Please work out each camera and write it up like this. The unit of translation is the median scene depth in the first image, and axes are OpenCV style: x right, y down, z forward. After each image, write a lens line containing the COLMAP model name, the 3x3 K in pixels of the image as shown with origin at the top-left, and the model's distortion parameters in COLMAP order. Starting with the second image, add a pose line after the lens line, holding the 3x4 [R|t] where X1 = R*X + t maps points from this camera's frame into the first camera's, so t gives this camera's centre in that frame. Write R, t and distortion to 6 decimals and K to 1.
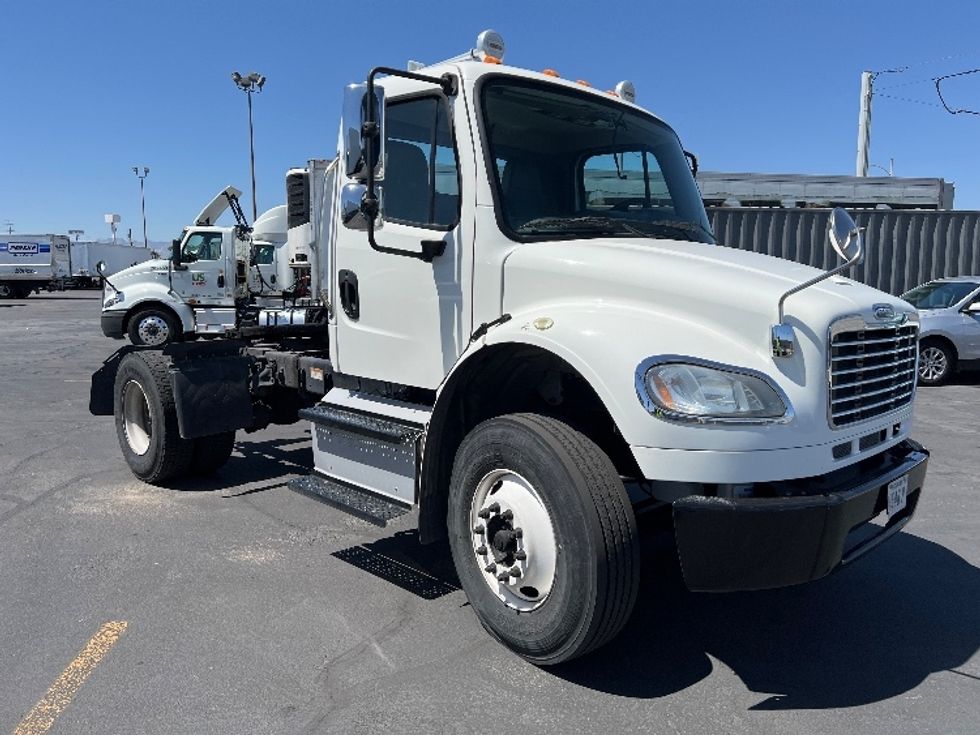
lens RADIAL K [[720.6, 0, 483.9], [0, 720.6, 376.1], [0, 0, 1]] dist [-0.008767, -0.007919]
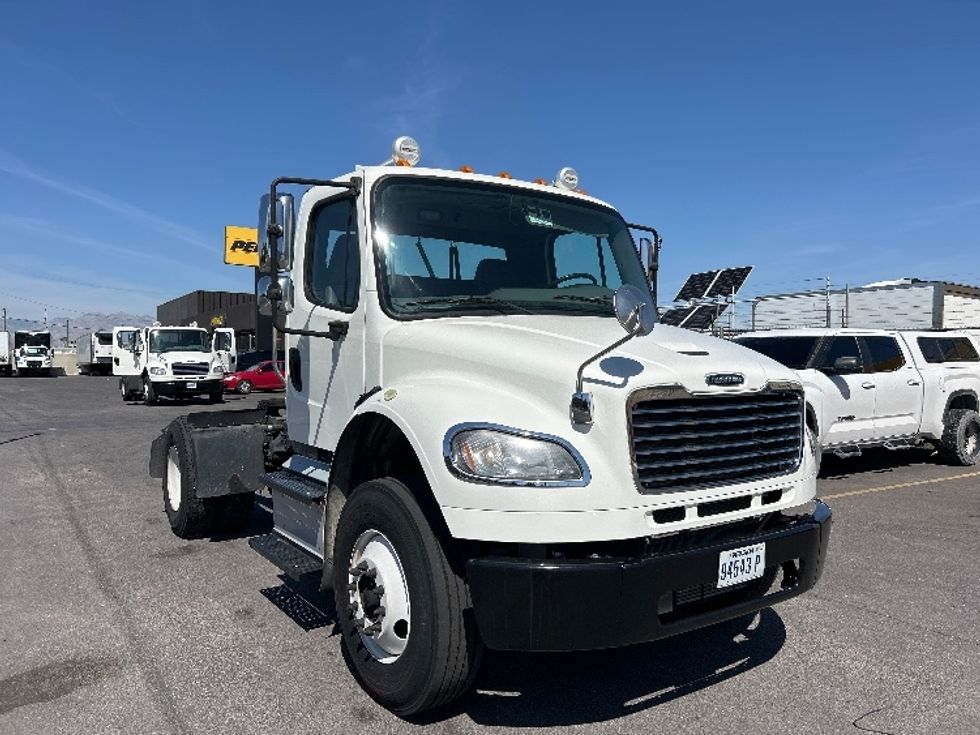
lens RADIAL K [[720.6, 0, 512.7], [0, 720.6, 367.8], [0, 0, 1]] dist [-0.008767, -0.007919]
pose [[0.986403, -0.013131, -0.163818, 0.392220], [-0.003824, 0.994699, -0.102759, -0.000330], [0.164299, 0.101988, 0.981124, -0.060315]]
